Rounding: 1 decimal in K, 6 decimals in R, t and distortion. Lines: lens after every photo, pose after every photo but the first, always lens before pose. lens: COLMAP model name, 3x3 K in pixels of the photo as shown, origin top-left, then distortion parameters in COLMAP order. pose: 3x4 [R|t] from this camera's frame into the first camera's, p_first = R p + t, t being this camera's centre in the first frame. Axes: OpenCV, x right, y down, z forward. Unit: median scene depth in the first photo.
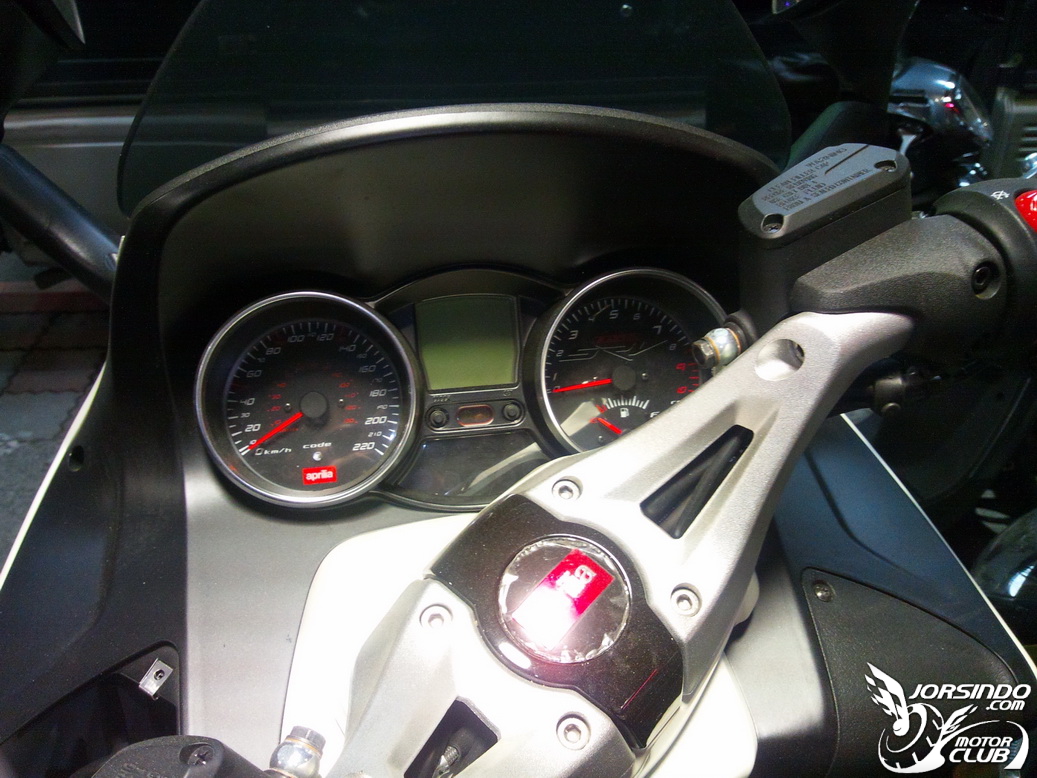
lens RADIAL K [[943.6, 0, 518.8], [0, 943.6, 388.5], [0, 0, 1]] dist [-0.018845, 0.000000]
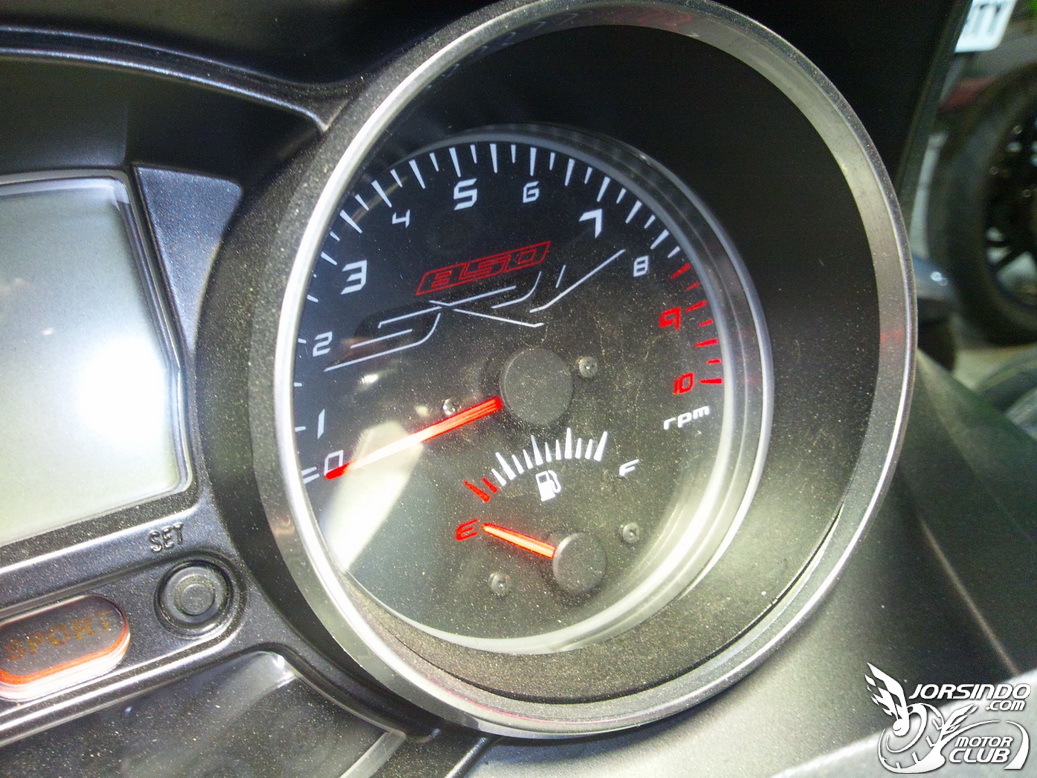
lens RADIAL K [[943.6, 0, 517.0], [0, 943.6, 388.2], [0, 0, 1]] dist [-0.018845, 0.000000]
pose [[0.940677, -0.190915, 0.280497, 0.014473], [0.167853, 0.980279, 0.104296, -0.044405], [-0.294877, -0.051027, 0.954172, 0.685818]]
